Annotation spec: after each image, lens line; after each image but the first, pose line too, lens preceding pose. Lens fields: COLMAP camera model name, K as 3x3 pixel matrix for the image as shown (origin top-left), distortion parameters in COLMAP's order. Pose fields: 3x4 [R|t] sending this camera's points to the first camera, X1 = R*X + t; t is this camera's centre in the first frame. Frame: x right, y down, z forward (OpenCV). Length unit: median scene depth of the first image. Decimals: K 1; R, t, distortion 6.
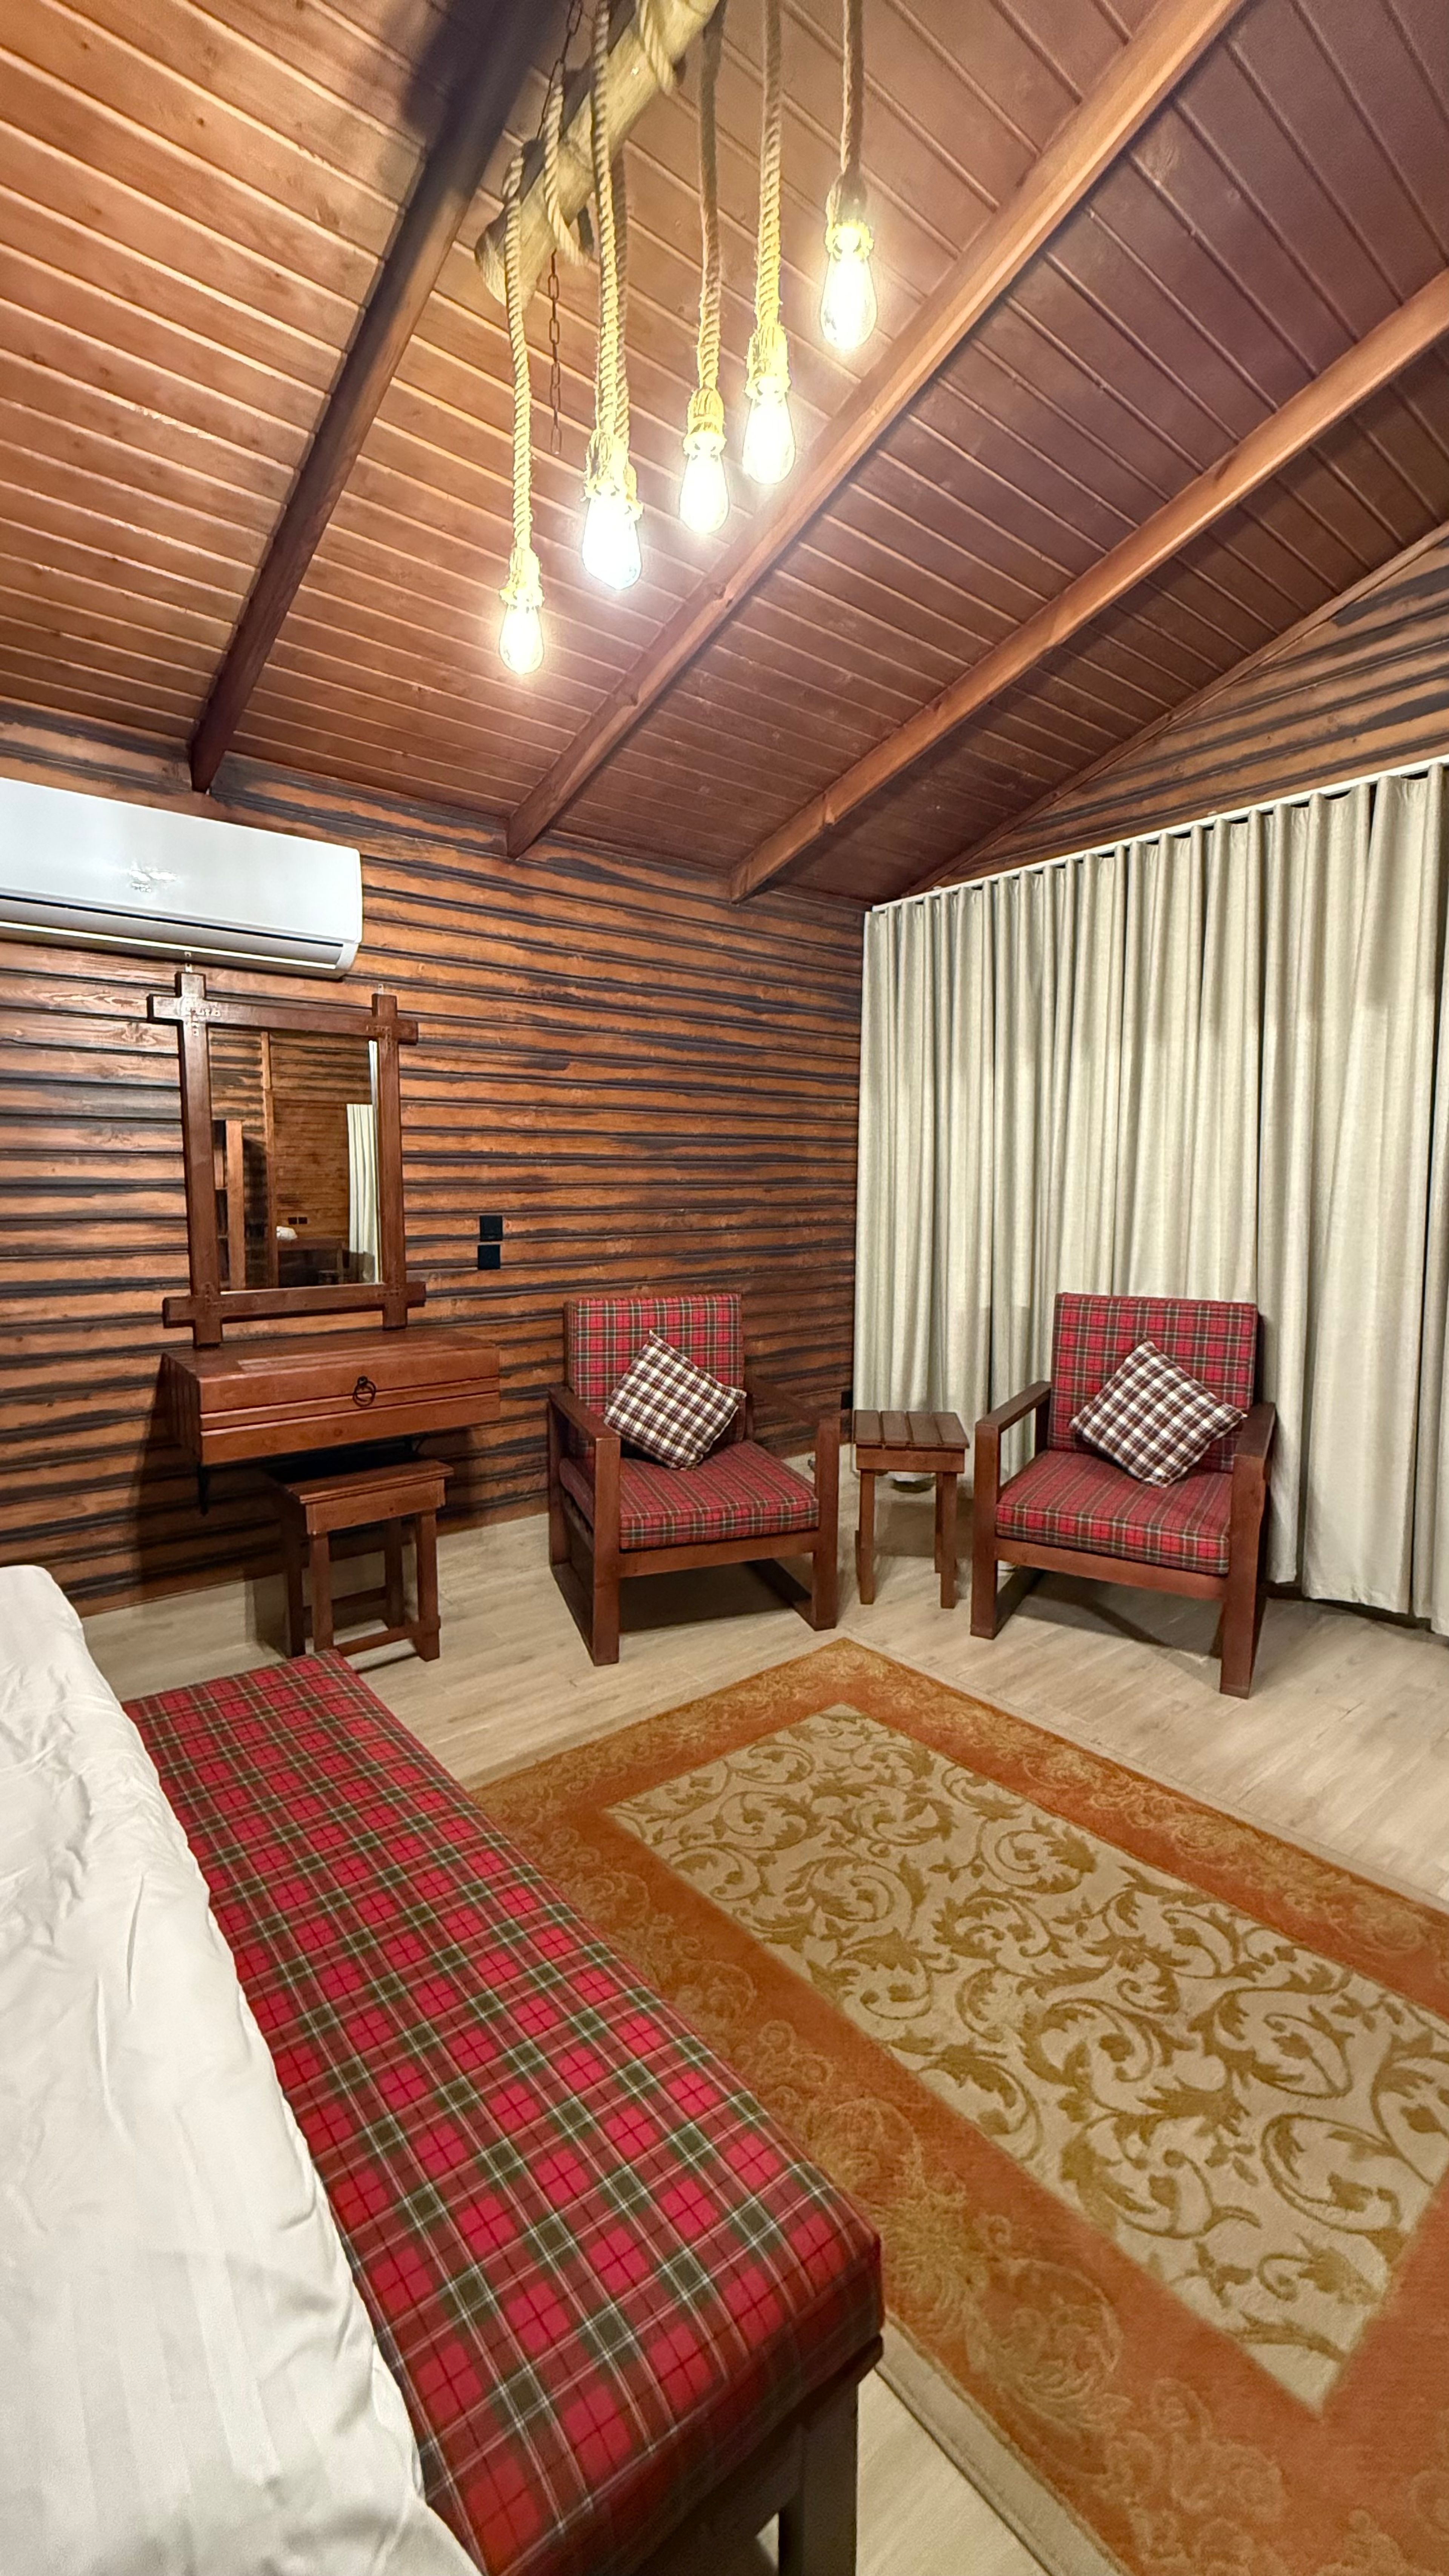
lens RADIAL K [[1037.6, 0, 722.7], [0, 1037.6, 1277.3], [0, 0, 1]] dist [-0.000783, -0.000117]
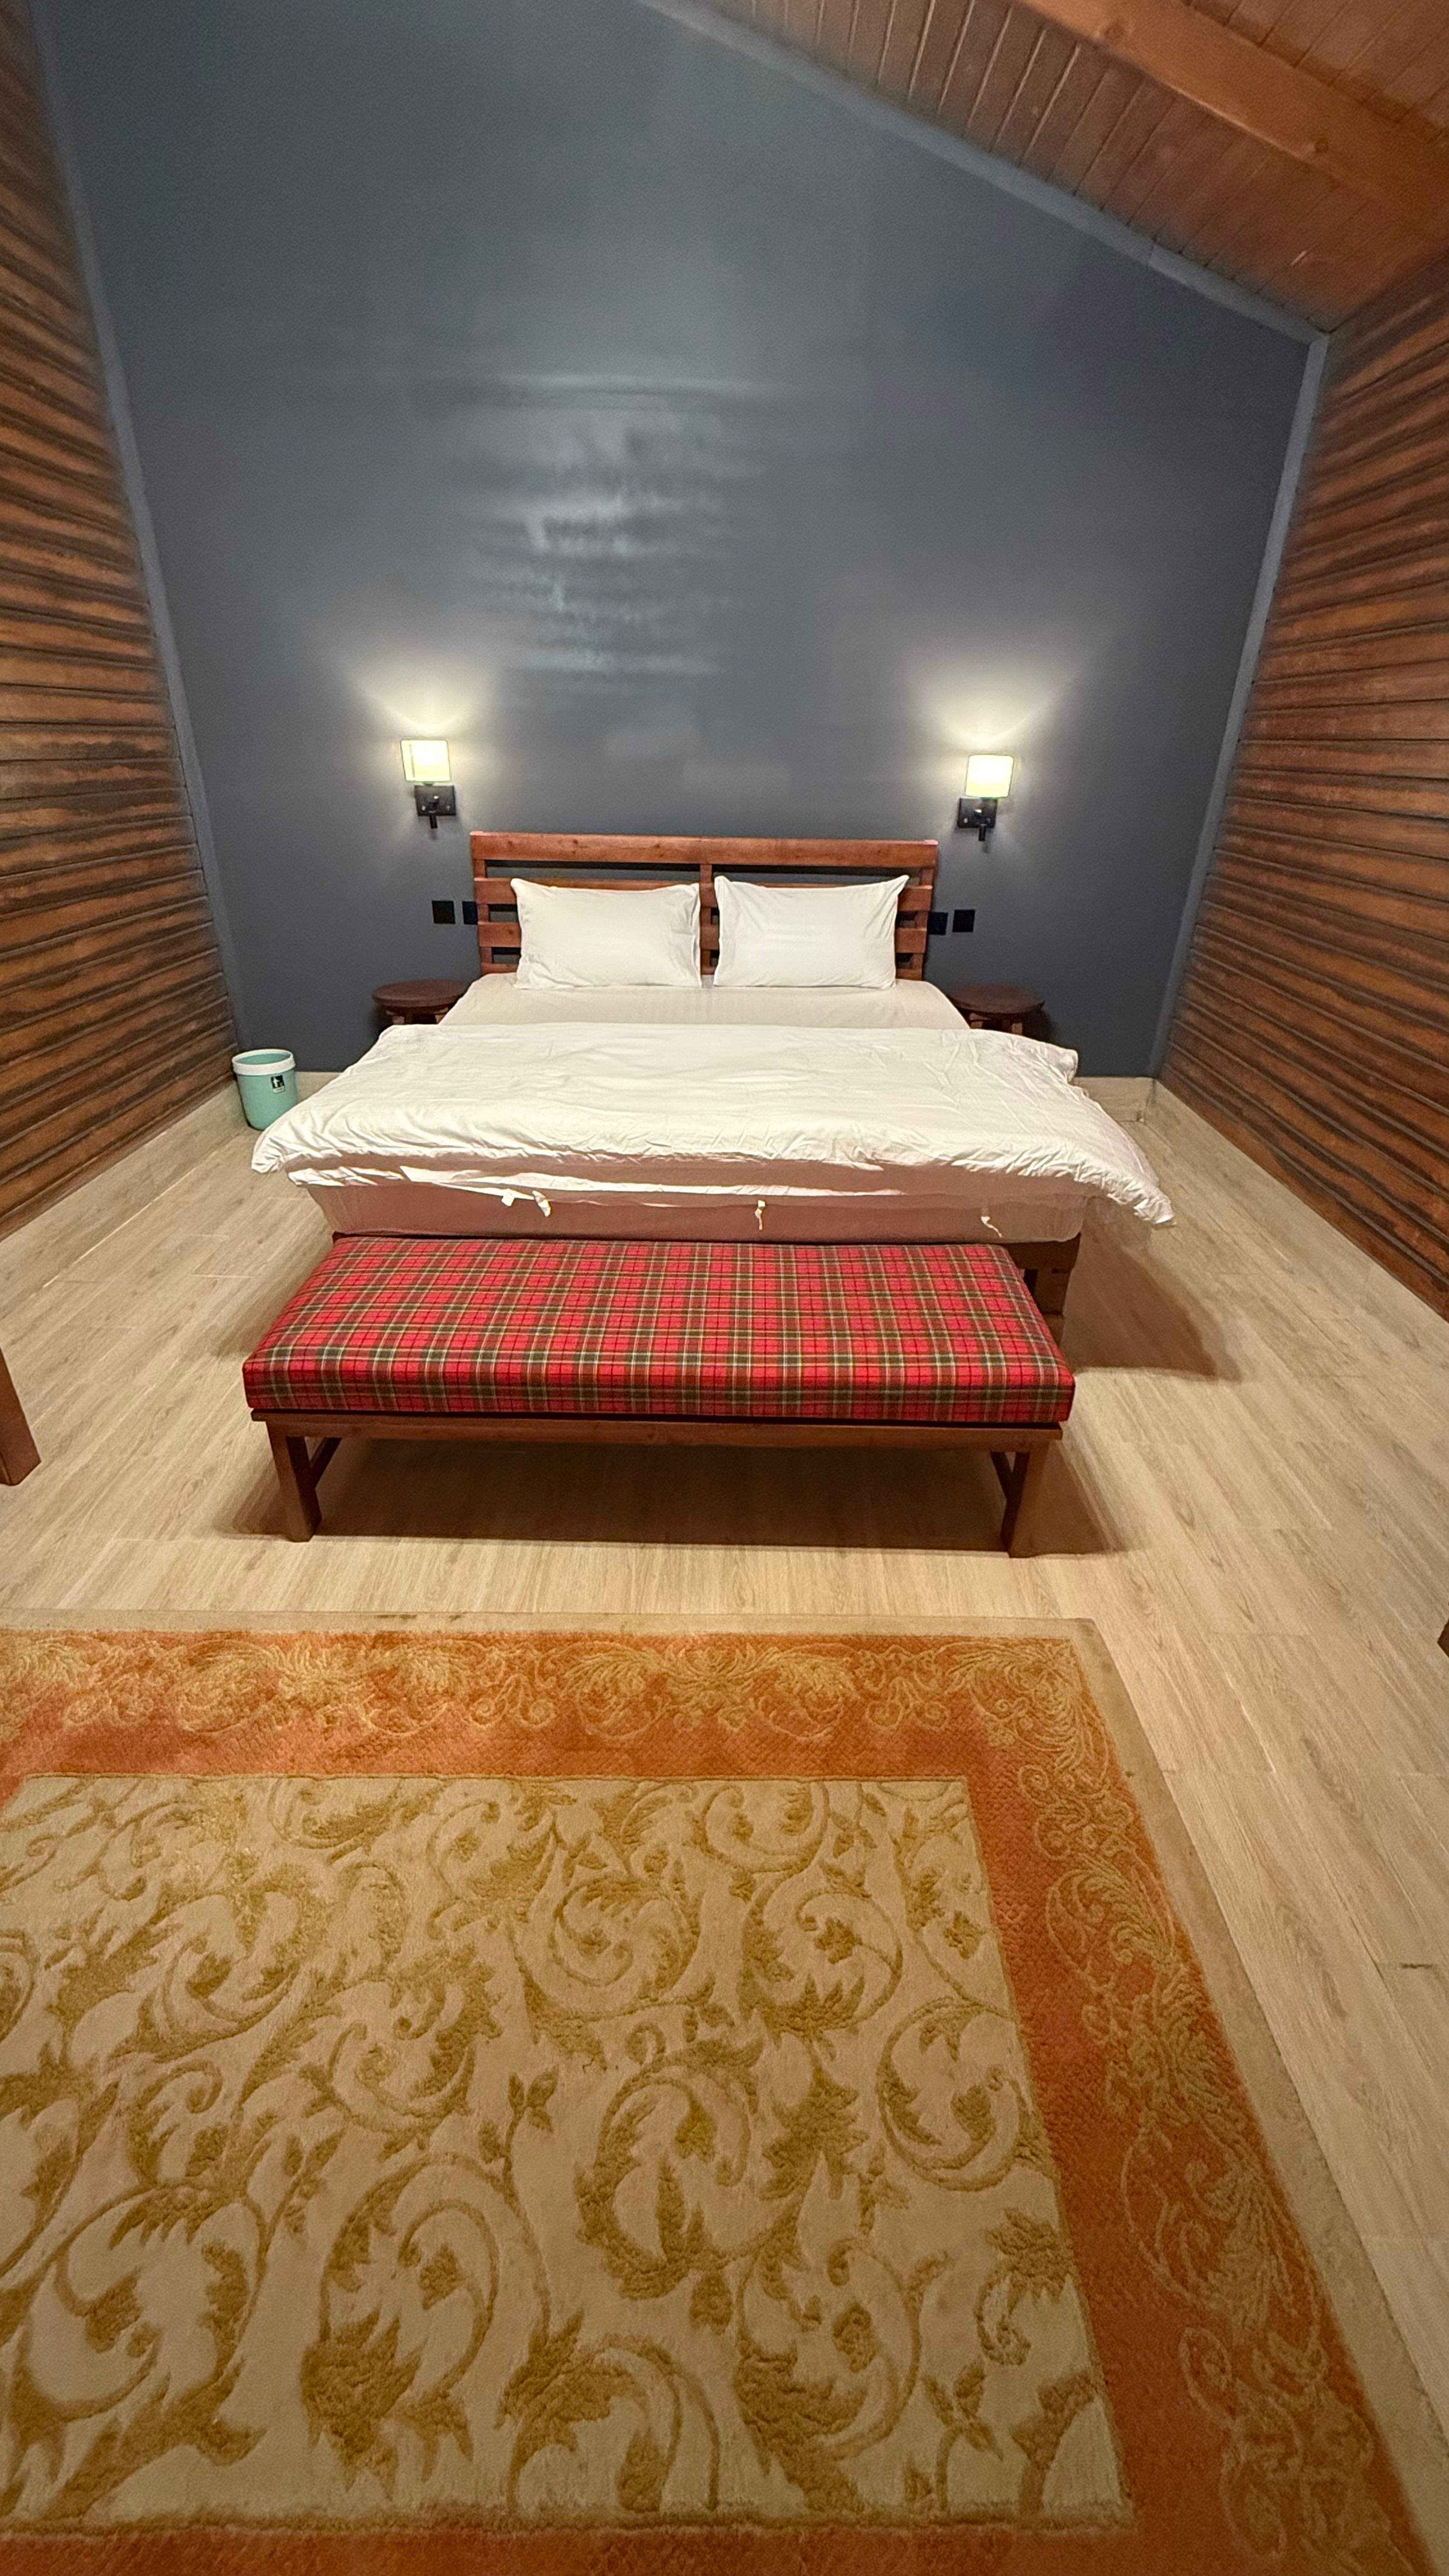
lens RADIAL K [[1037.6, 0, 725.7], [0, 1037.6, 1288.1], [0, 0, 1]] dist [-0.000783, -0.000117]
pose [[-0.641687, 0.352265, -0.681284, 0.402104], [-0.090990, 0.847045, 0.523675, -0.144237], [0.761550, 0.398026, -0.511485, 1.255657]]
